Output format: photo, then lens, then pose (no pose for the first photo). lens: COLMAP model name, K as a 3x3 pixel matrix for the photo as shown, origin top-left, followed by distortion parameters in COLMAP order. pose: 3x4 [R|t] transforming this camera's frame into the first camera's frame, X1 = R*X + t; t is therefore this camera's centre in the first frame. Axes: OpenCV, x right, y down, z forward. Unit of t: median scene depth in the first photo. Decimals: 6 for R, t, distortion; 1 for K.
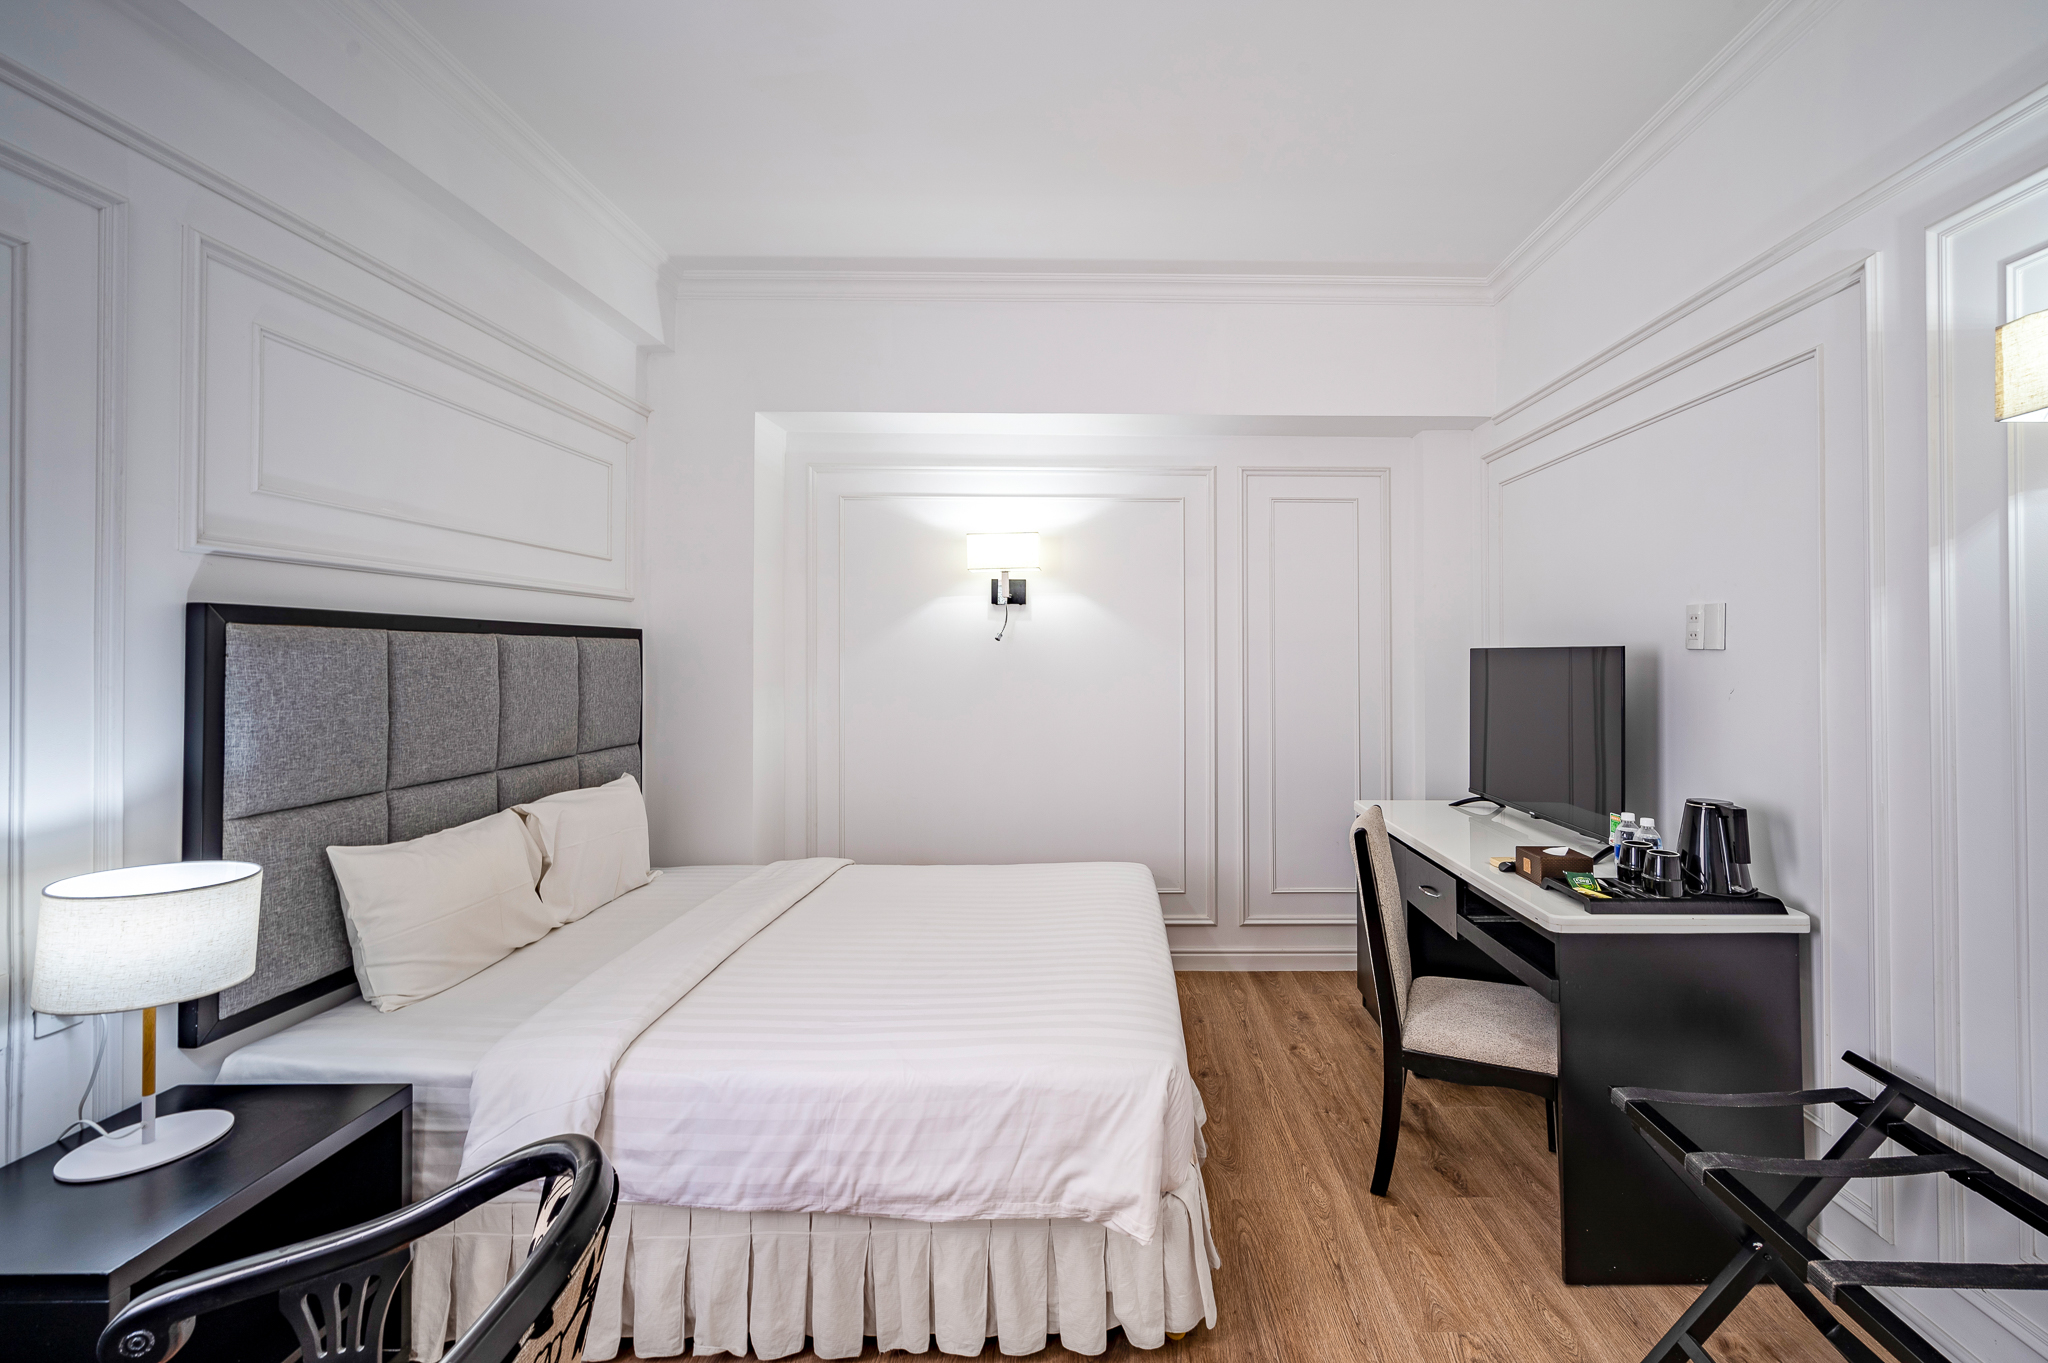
lens RADIAL K [[846.8, 0, 1126.8], [0, 846.8, 643.6], [0, 0, 1]] dist [0.001041, -0.000042]
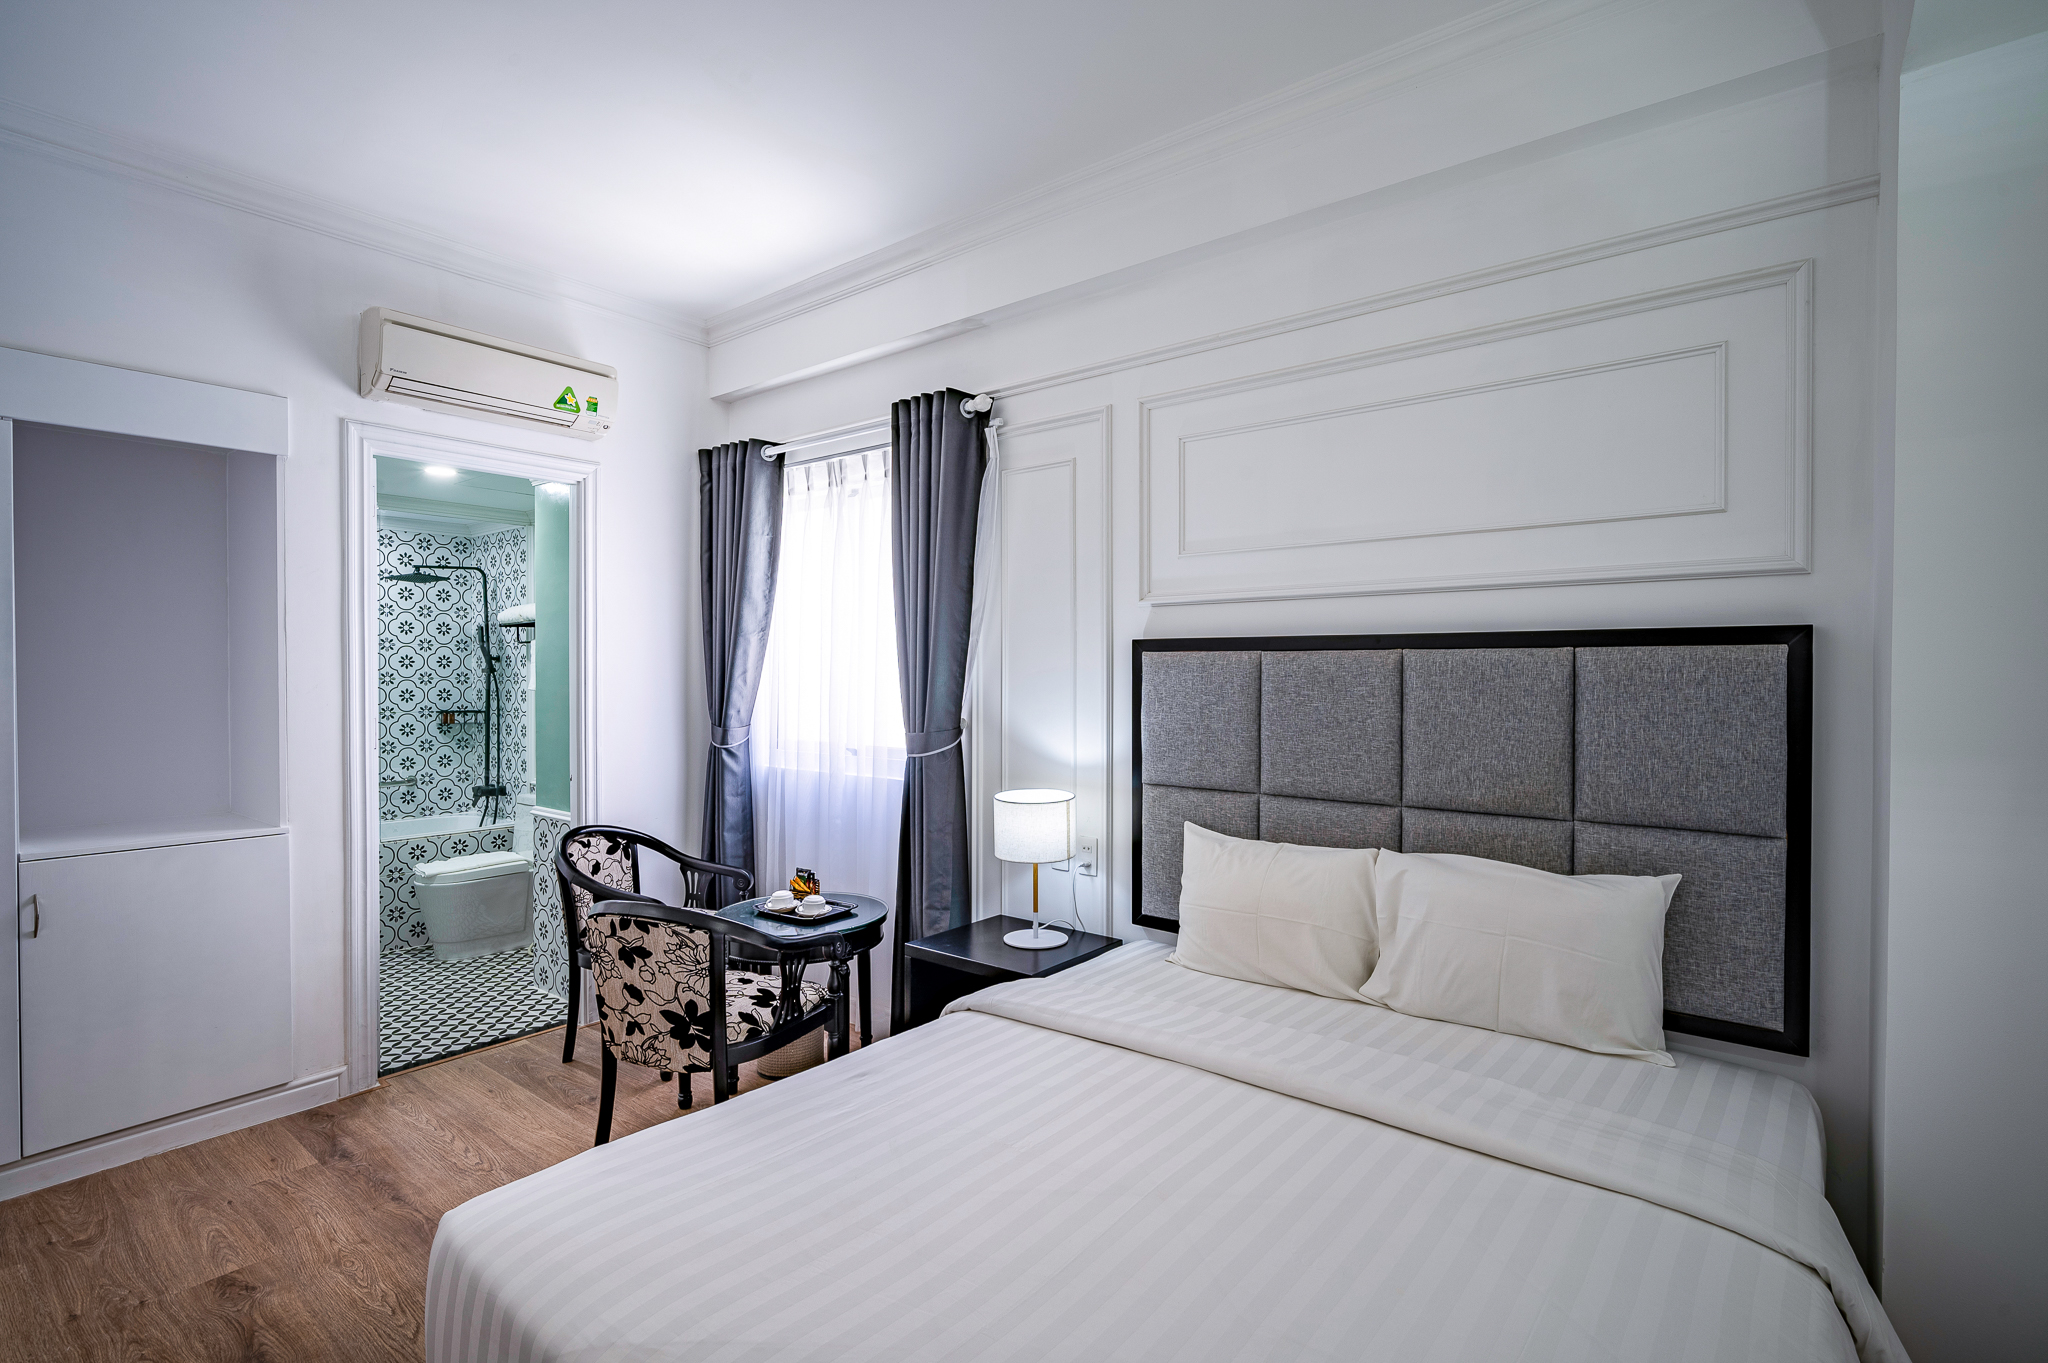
lens RADIAL K [[943.2, 0, 1024.0], [0, 943.2, 681.5], [0, 0, 1]] dist [0.000093, 0.000018]
pose [[-0.641485, 0.004333, -0.767124, 0.283243], [0.007736, 0.999970, -0.000822, 0.022137], [0.767097, -0.006462, -0.641499, 1.526191]]
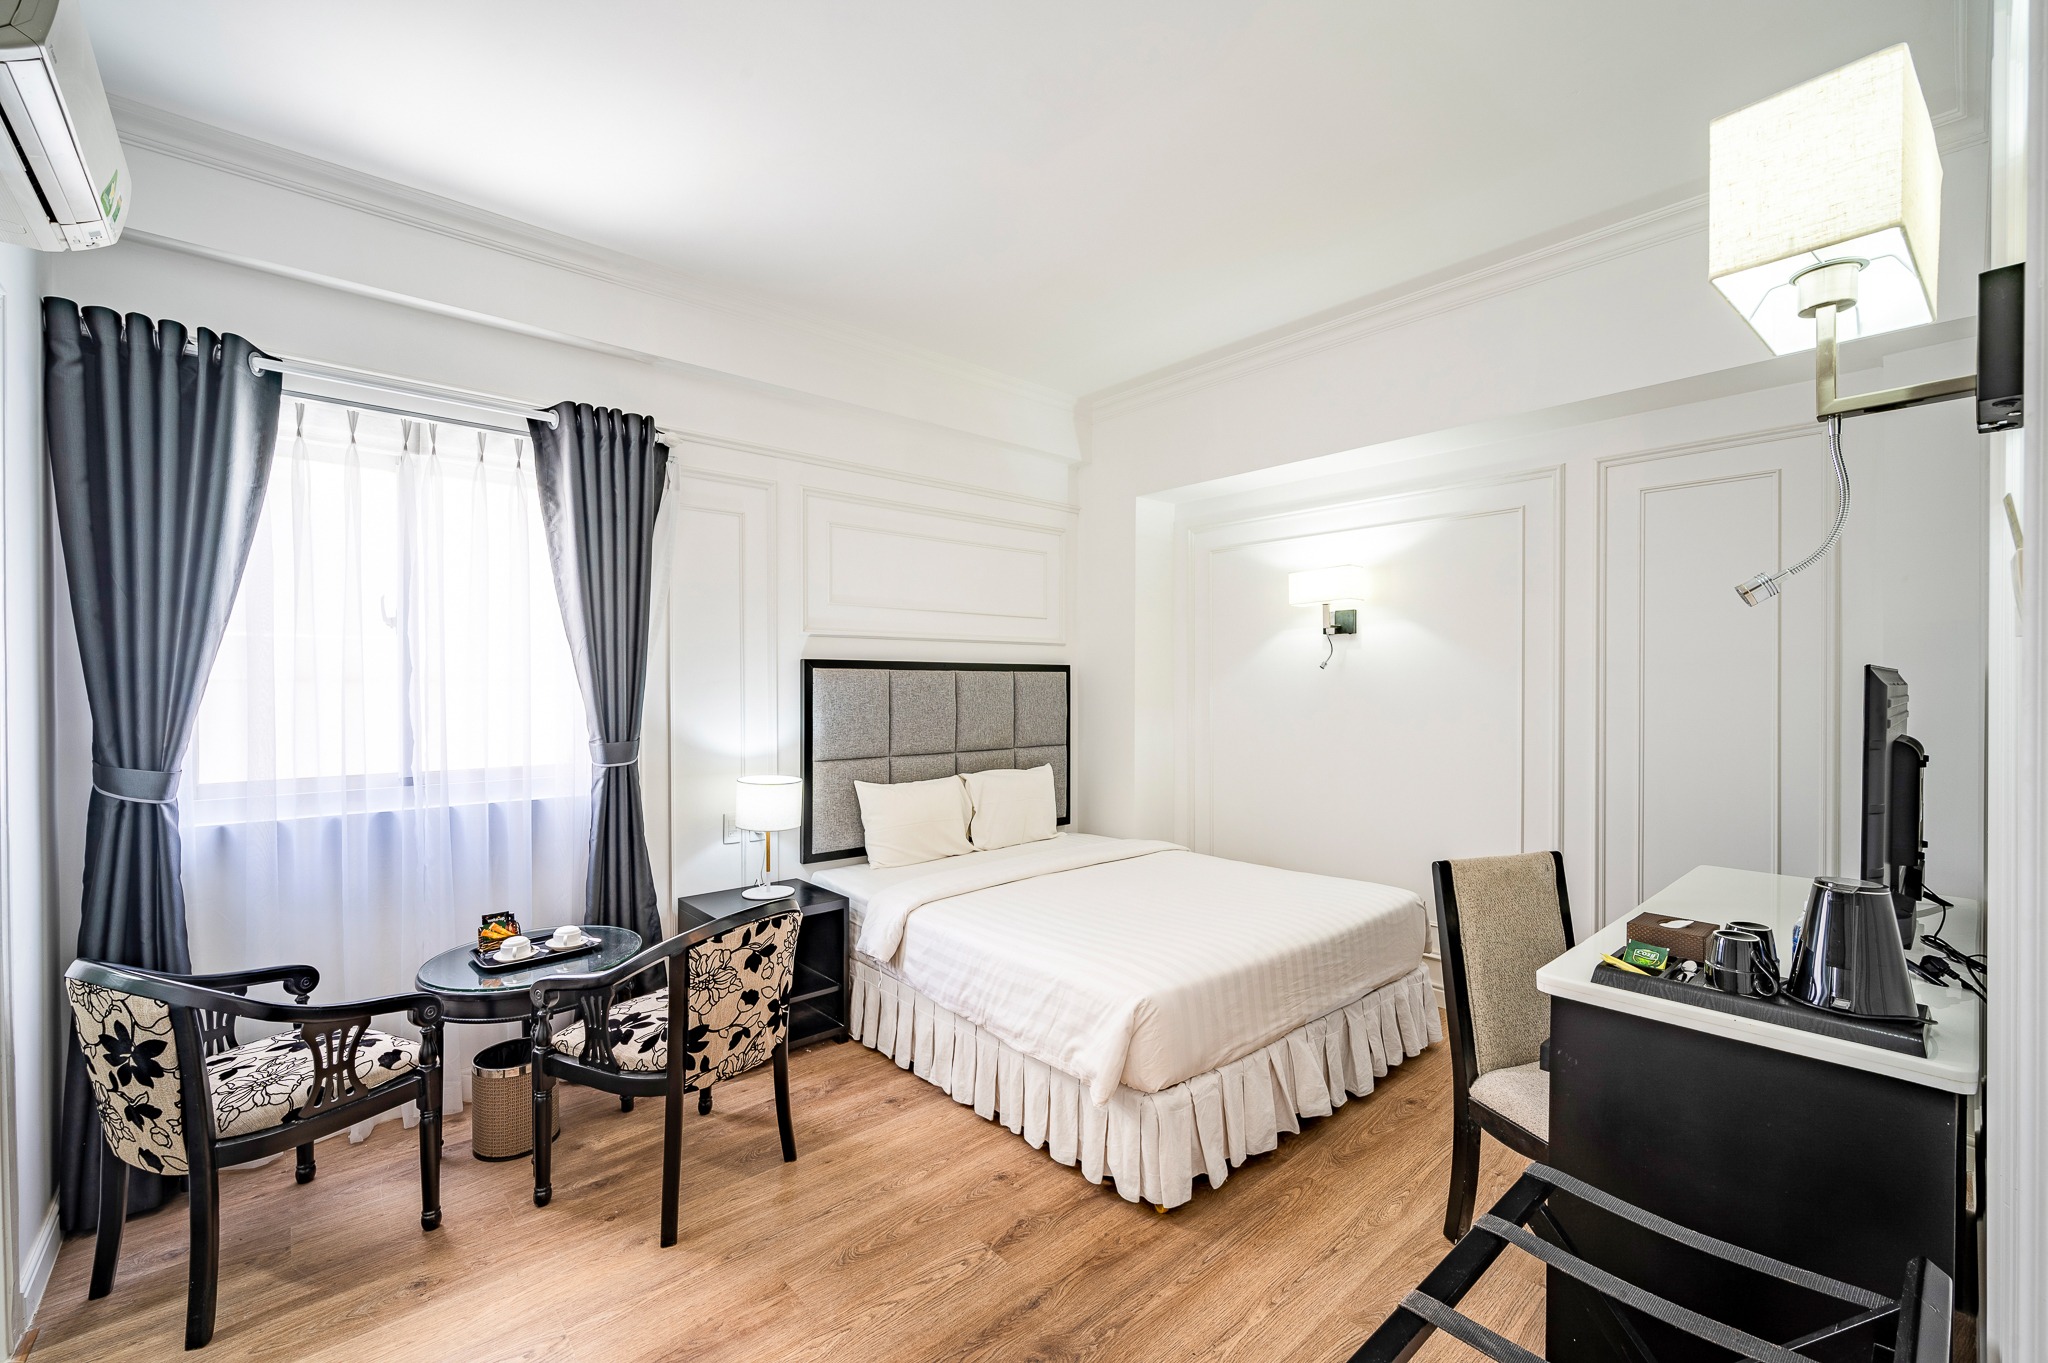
lens RADIAL K [[862.5, 0, 1030.4], [0, 862.5, 685.5], [0, 0, 1]] dist [0.000711, -0.000247]
pose [[0.650188, -0.001119, -0.759772, 0.742943], [0.012666, 0.999876, 0.009366, 0.004362], [0.759667, -0.015713, 0.650122, 0.008811]]
